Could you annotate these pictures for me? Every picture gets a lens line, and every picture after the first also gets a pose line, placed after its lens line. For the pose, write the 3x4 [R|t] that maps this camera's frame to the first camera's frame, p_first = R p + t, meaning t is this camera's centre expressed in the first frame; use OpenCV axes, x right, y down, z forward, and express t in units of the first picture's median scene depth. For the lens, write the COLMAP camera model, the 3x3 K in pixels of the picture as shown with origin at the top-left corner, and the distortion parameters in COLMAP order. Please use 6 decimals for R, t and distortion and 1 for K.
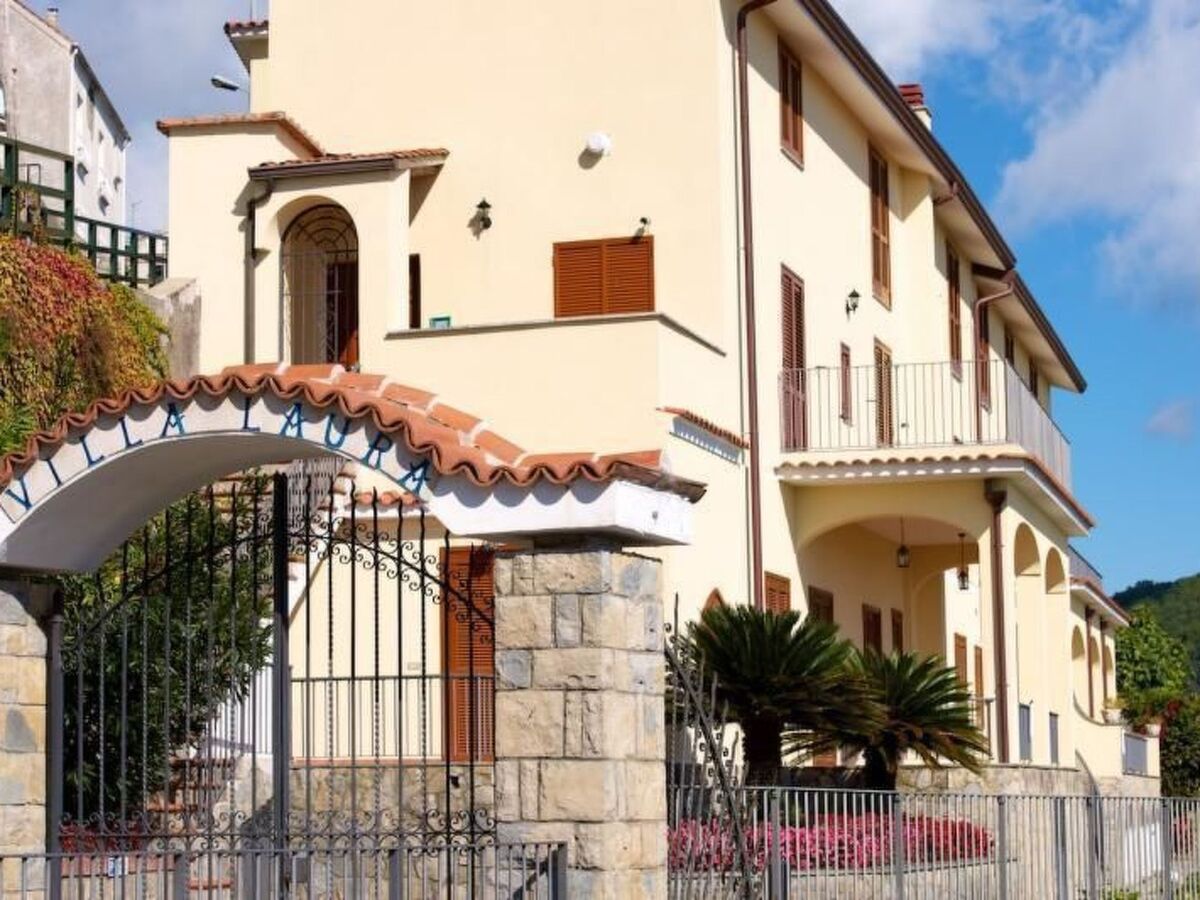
lens RADIAL K [[2558.4, 0, 599.4], [0, 2558.4, 547.4], [0, 0, 1]] dist [0.015480, -0.364995]
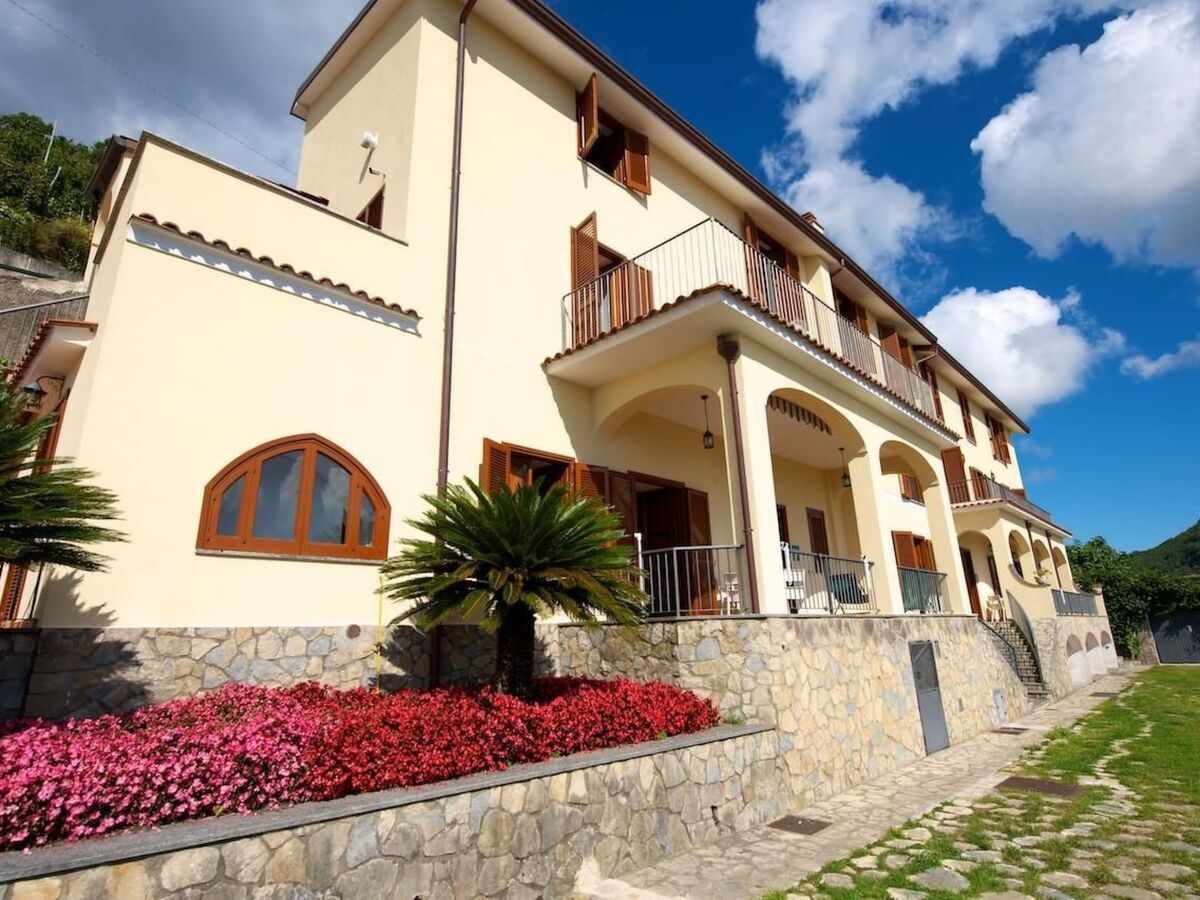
lens RADIAL K [[627.8, 0, 600.0], [0, 627.8, 450.0], [0, 0, 1]] dist [-0.004032, -0.000814]
pose [[0.880204, -0.146406, -0.451449, 0.157251], [0.063826, 0.979104, -0.193082, 0.047504], [0.470284, 0.141137, 0.871156, 0.548450]]
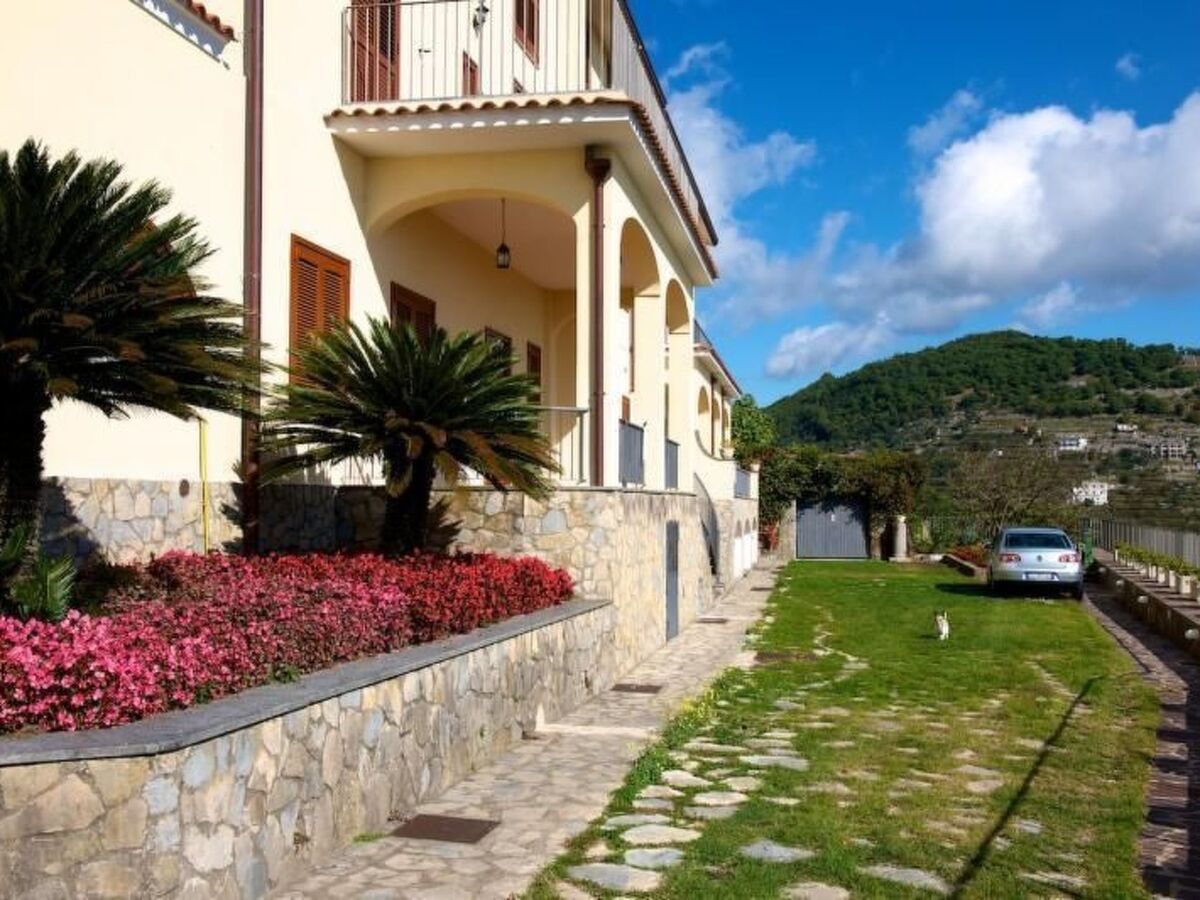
lens RADIAL K [[1192.6, 0, 600.0], [0, 1192.6, 450.0], [0, 0, 1]] dist [-0.011148, -0.010935]
pose [[0.995693, 0.021408, 0.090210, 0.088573], [-0.026194, 0.998293, 0.052210, 0.037405], [-0.088939, -0.054348, 0.994553, 0.439622]]
